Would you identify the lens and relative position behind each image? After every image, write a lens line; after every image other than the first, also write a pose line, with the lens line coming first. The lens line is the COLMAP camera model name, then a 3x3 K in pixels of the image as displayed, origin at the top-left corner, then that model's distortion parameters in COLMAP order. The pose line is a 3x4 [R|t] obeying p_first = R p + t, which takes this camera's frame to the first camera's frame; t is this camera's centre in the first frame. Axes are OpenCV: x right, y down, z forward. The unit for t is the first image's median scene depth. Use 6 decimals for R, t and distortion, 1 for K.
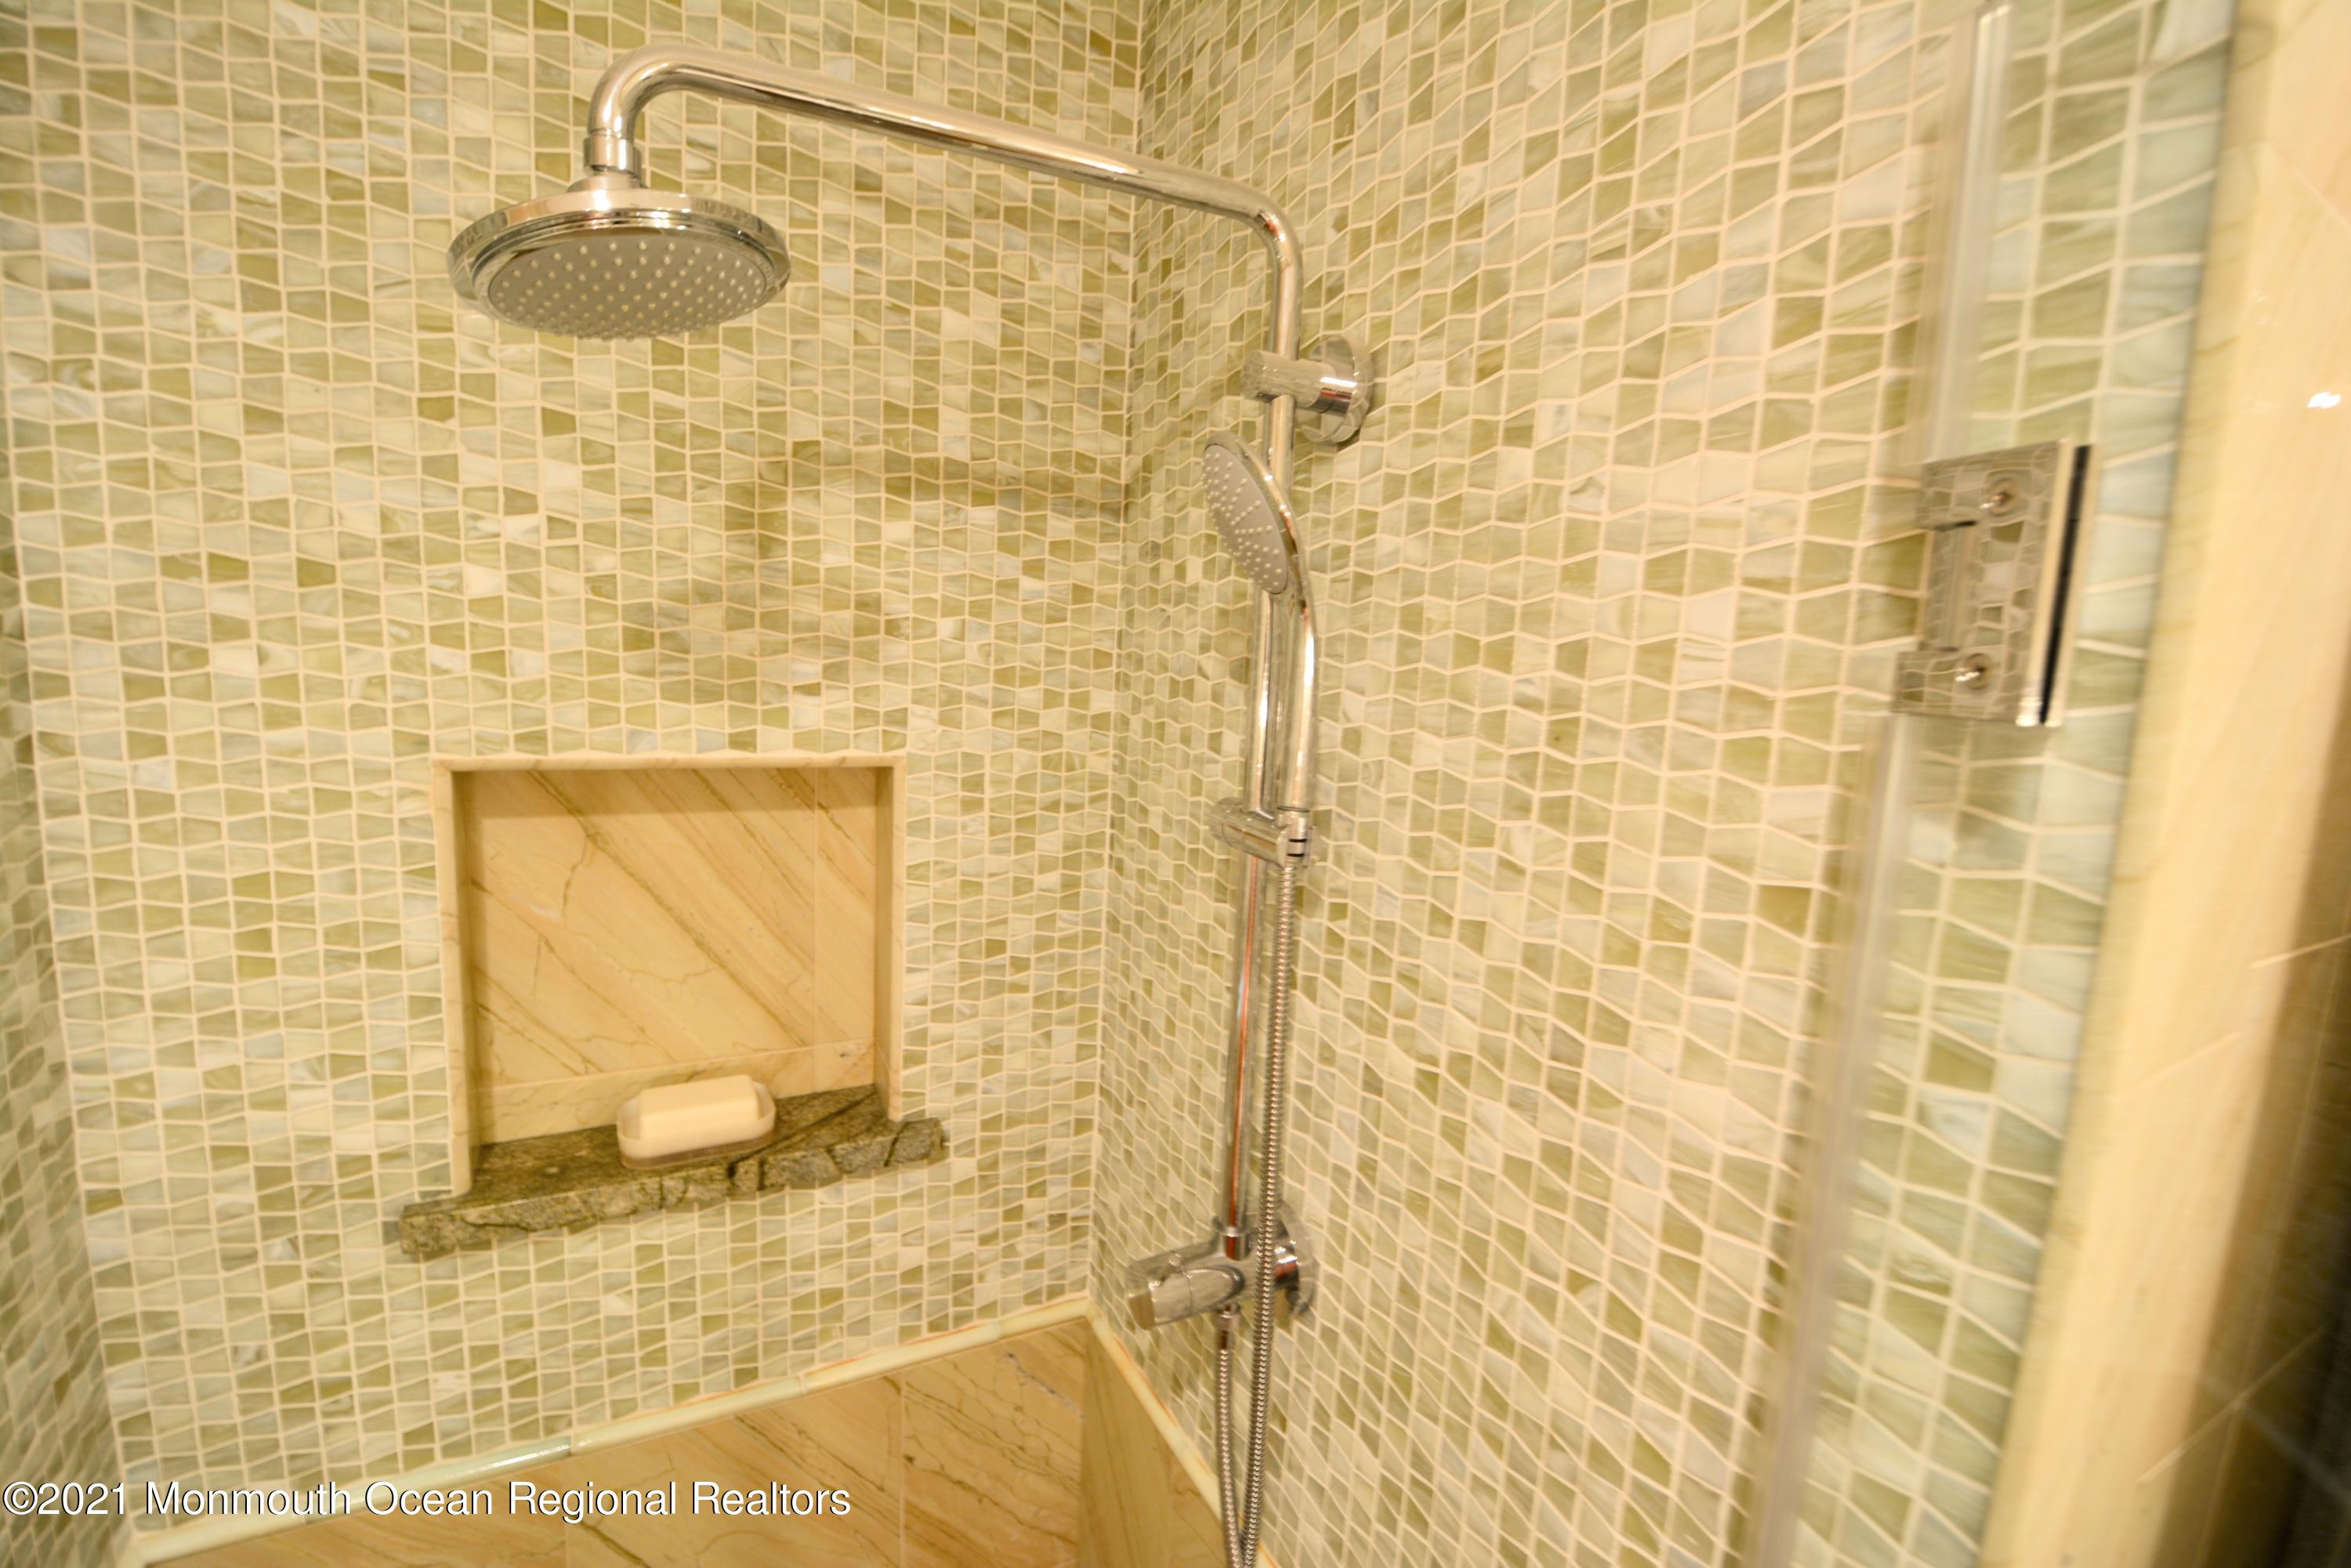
lens RADIAL K [[1082.5, 0, 1153.9], [0, 1082.5, 820.5], [0, 0, 1]] dist [0.017649, -0.031331]
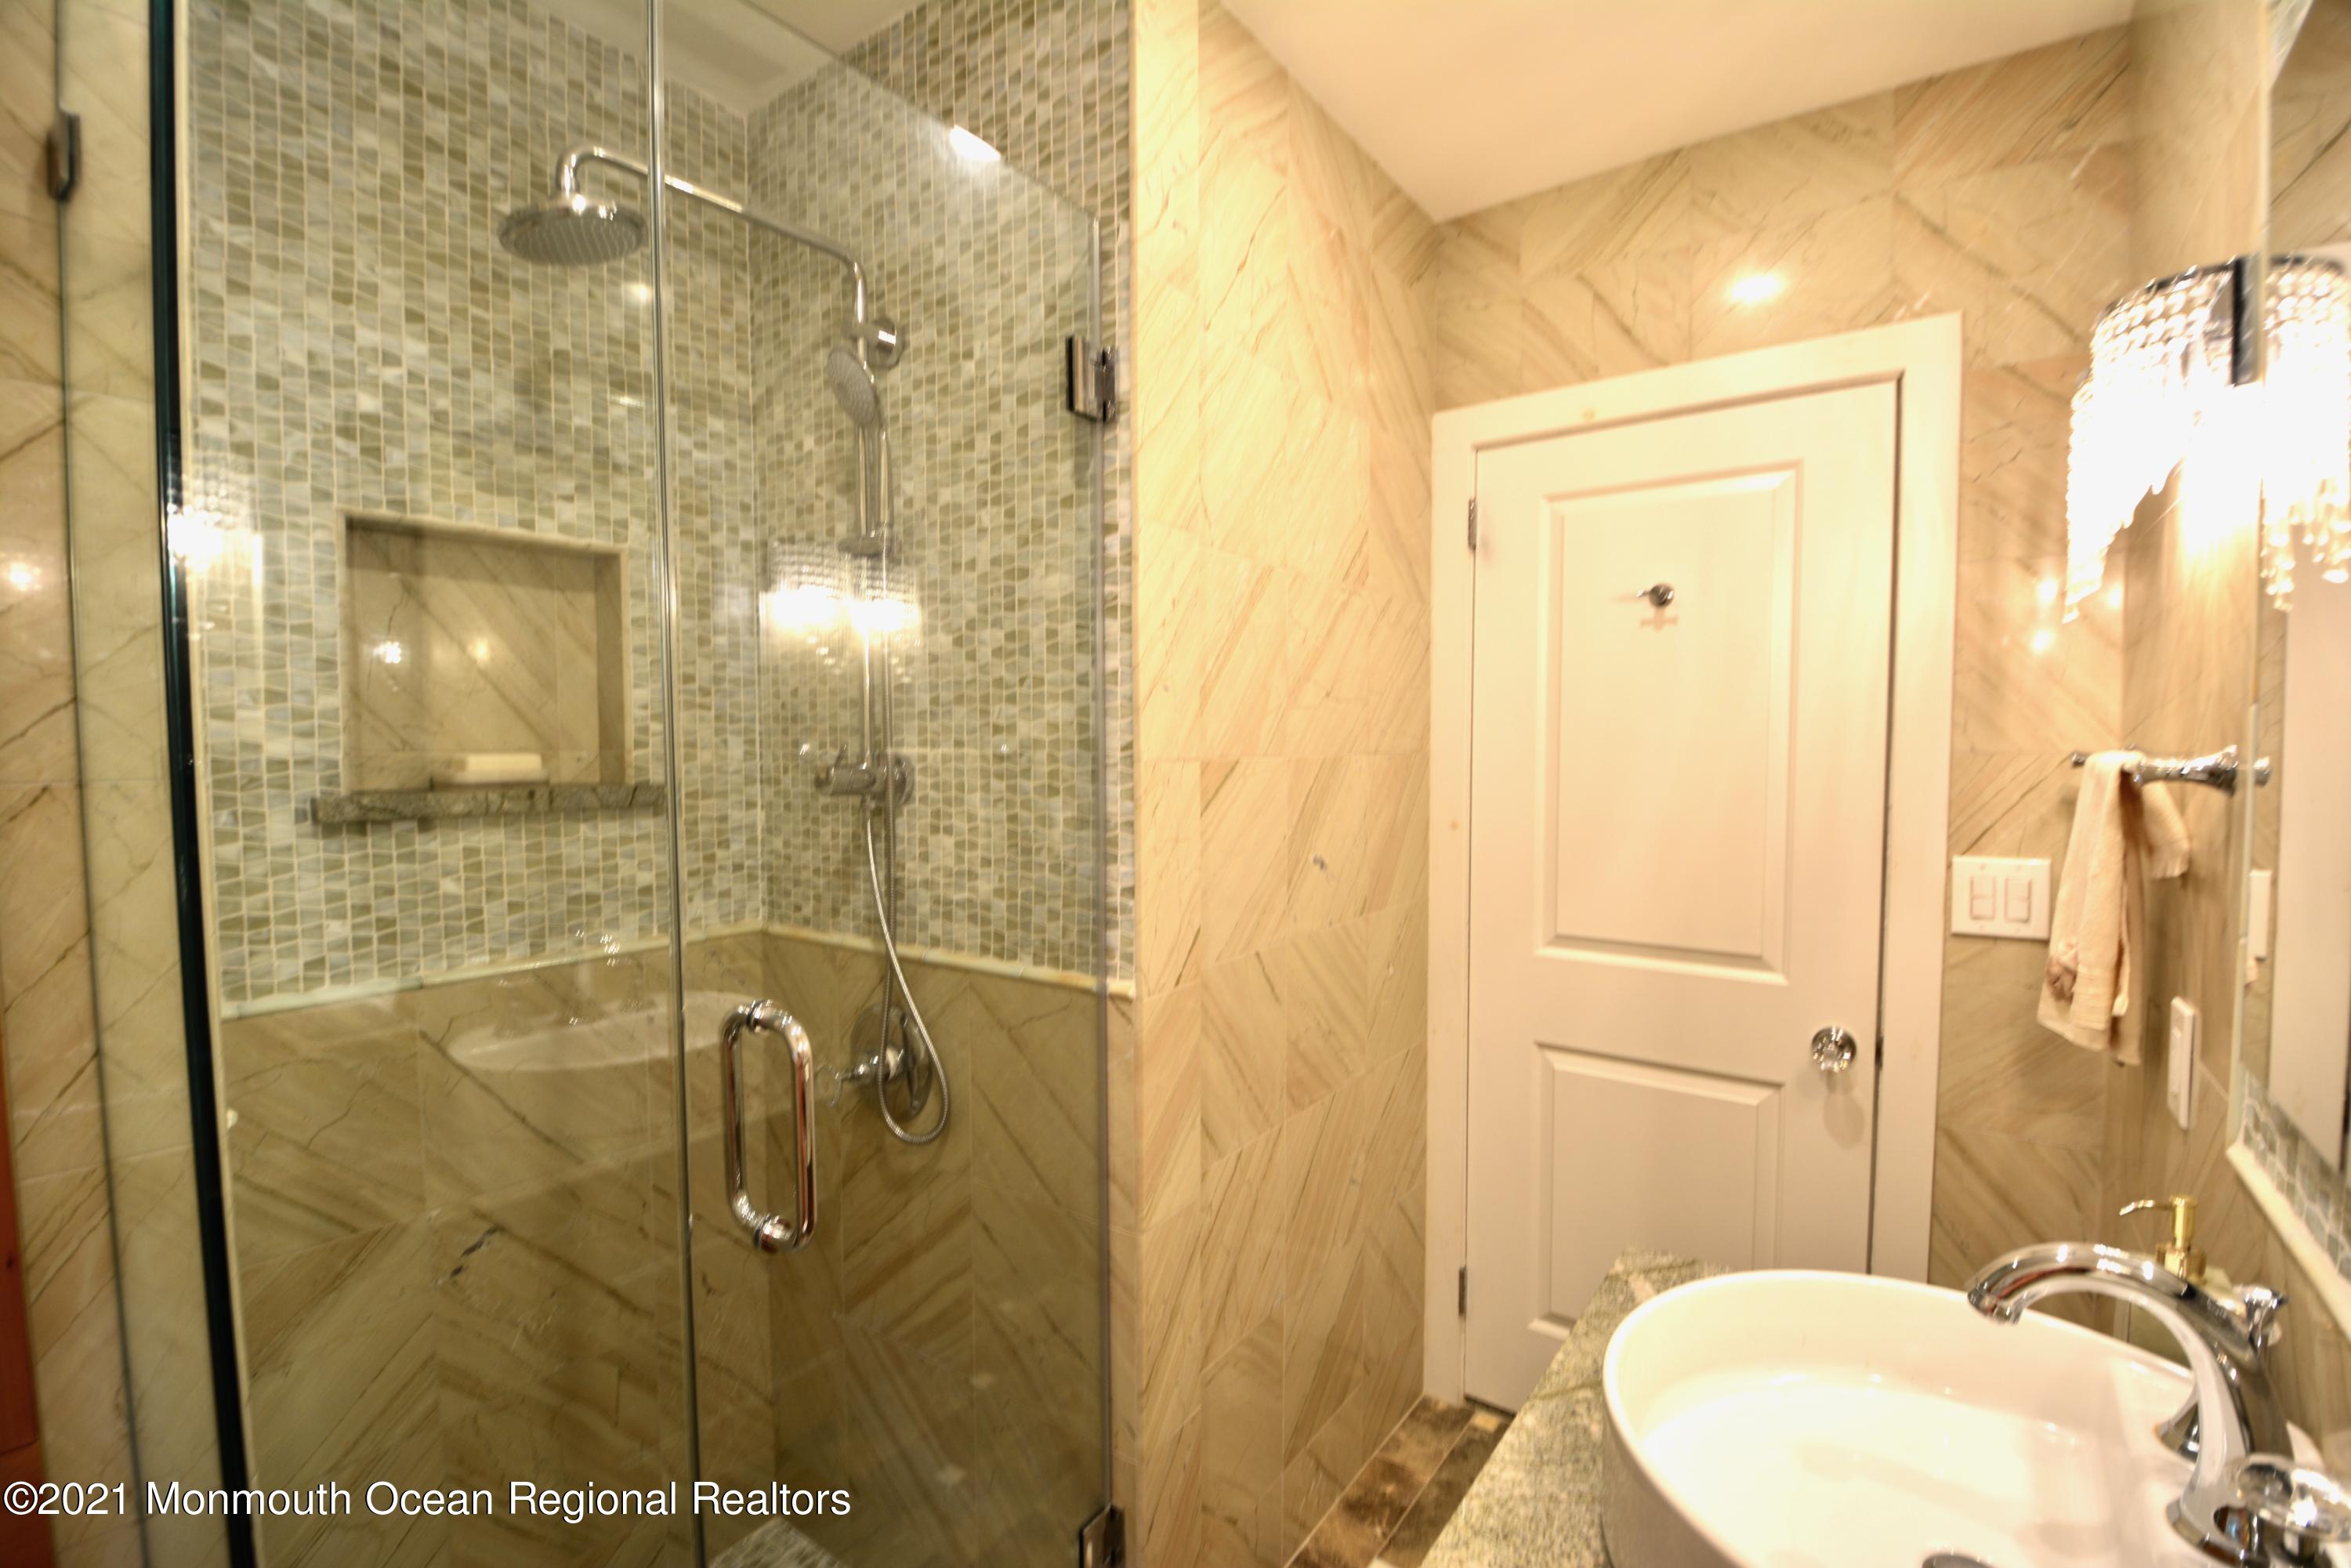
lens RADIAL K [[1066.1, 0, 1185.2], [0, 1066.1, 789.1], [0, 0, 1]] dist [0.009510, -0.020421]
pose [[0.892692, -0.069006, 0.445353, -0.258017], [0.108177, 0.992127, -0.063109, 0.574865], [-0.437491, 0.104514, 0.893128, -0.888906]]
